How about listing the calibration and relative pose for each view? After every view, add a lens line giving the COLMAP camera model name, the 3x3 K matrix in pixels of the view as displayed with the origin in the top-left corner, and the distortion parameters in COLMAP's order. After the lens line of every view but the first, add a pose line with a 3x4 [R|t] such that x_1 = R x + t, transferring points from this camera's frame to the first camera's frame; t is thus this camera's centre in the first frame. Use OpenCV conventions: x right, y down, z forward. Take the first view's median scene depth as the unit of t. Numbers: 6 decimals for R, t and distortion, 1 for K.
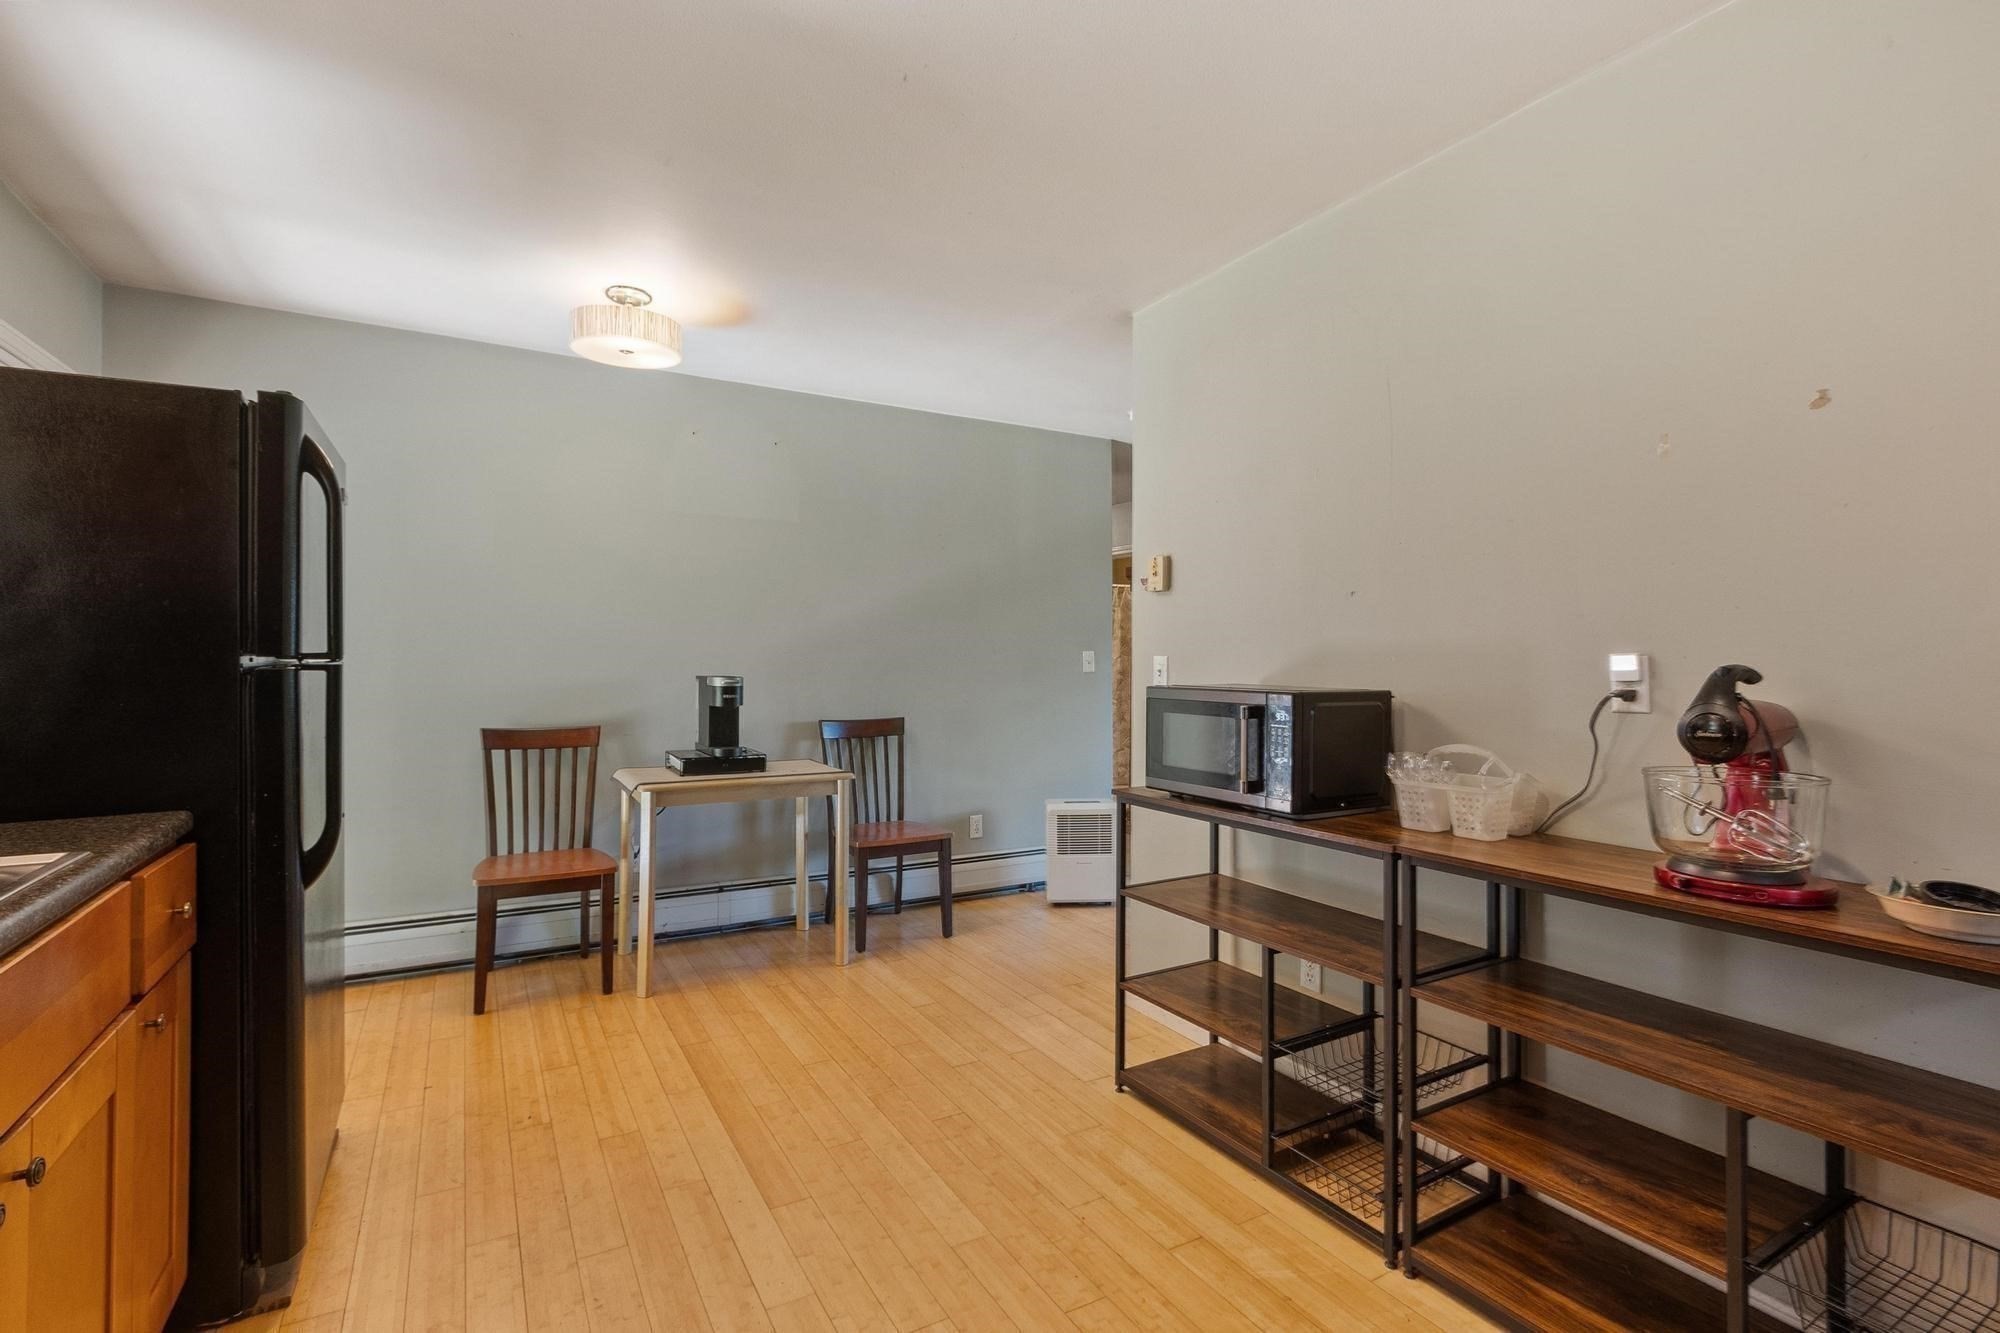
lens RADIAL K [[922.7, 0, 1003.4], [0, 922.7, 639.0], [0, 0, 1]] dist [0.002277, -0.000300]
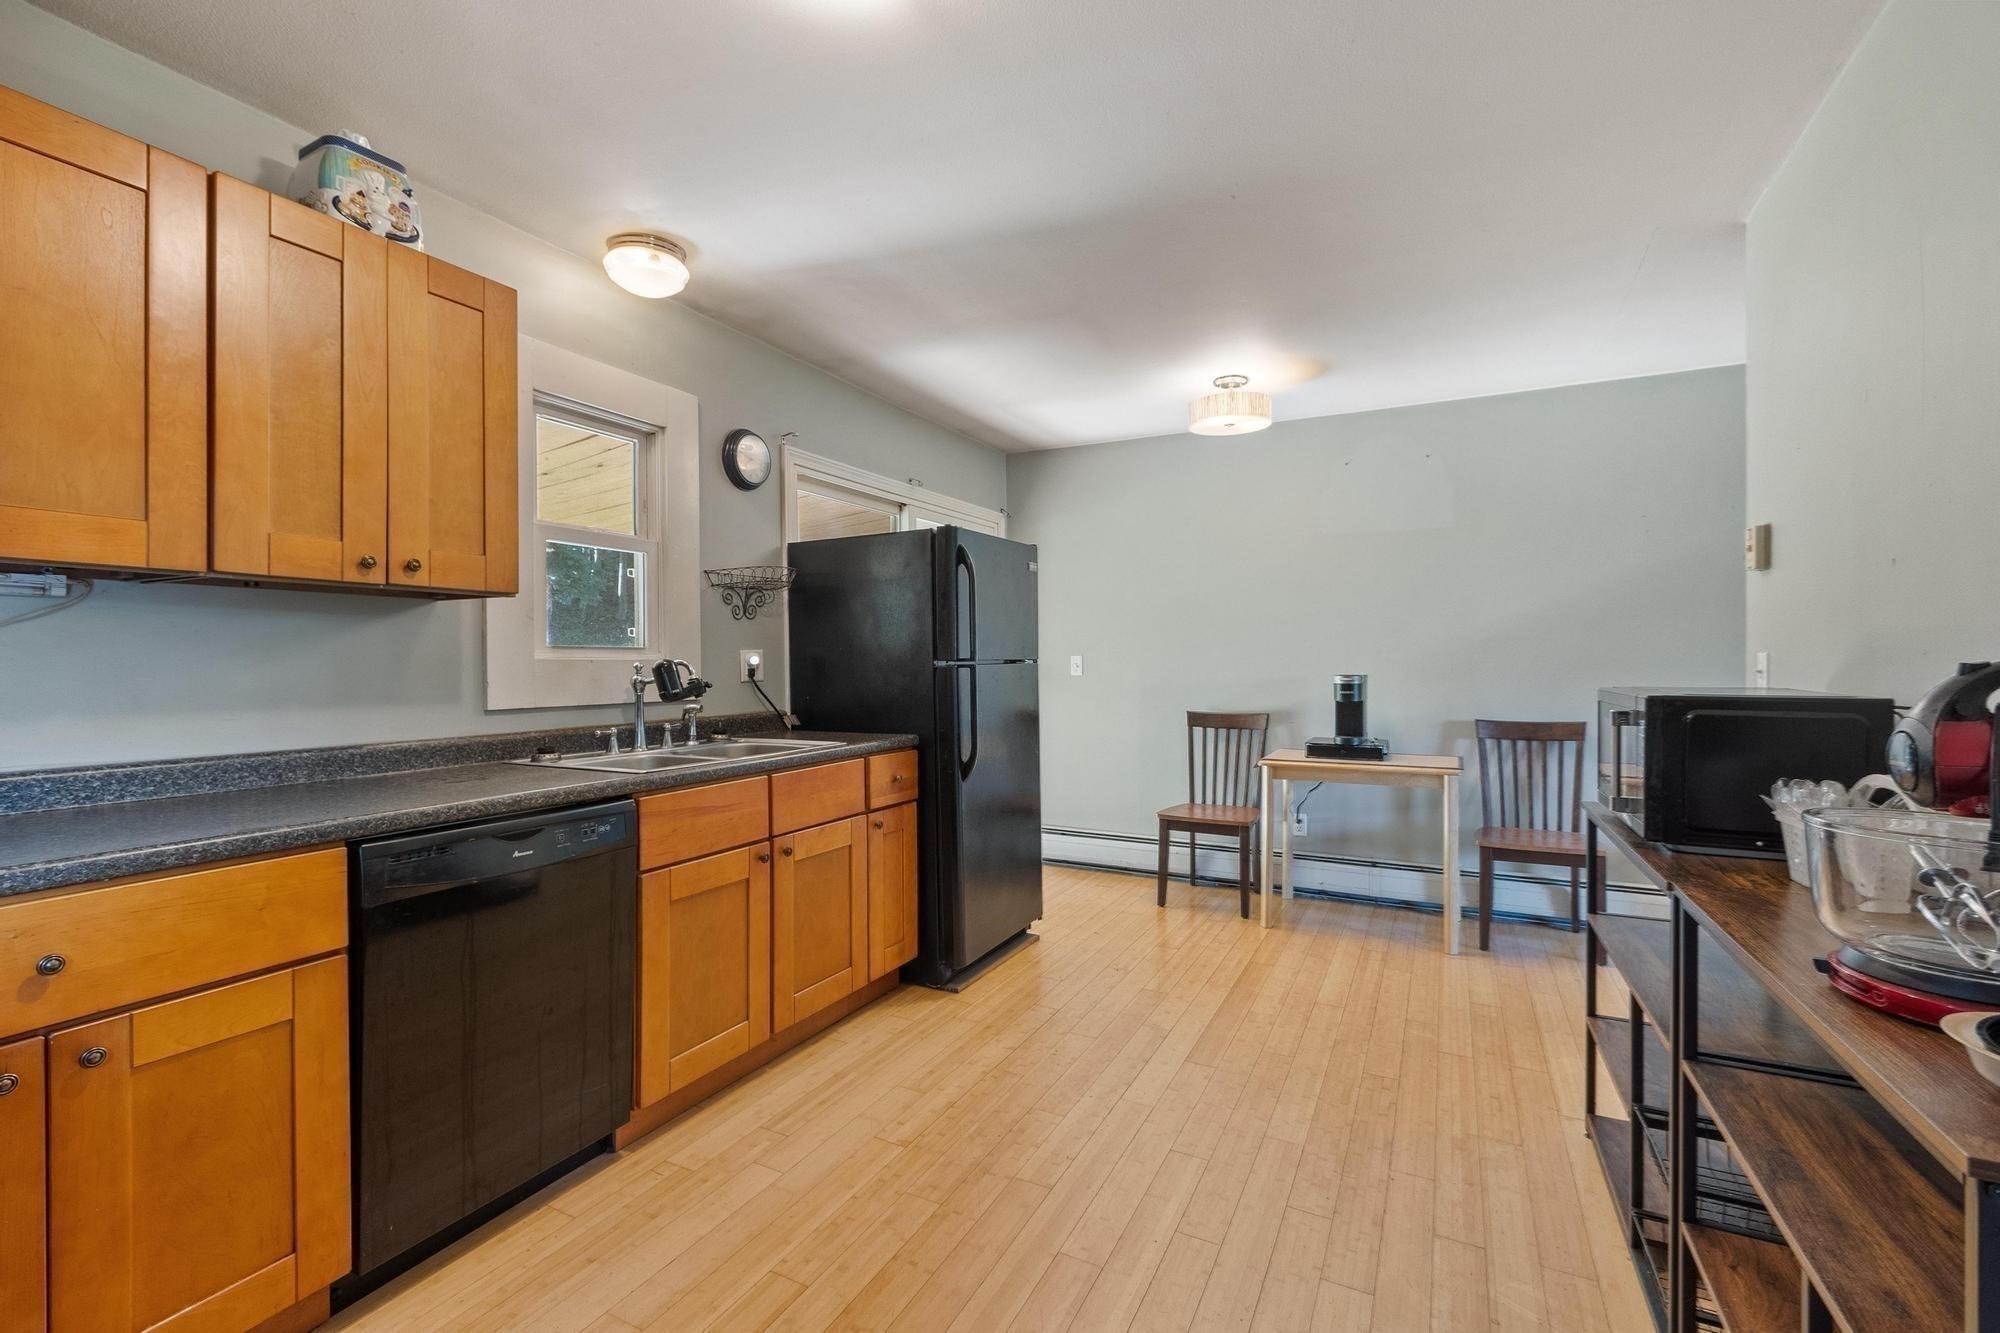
lens RADIAL K [[881.0, 0, 990.0], [0, 881.0, 654.1], [0, 0, 1]] dist [0.000812, 0.000019]
pose [[0.532427, -0.011895, -0.846392, 0.439321], [0.022947, 0.999737, 0.000386, 0.003918], [0.846165, -0.019628, 0.532560, 0.043971]]
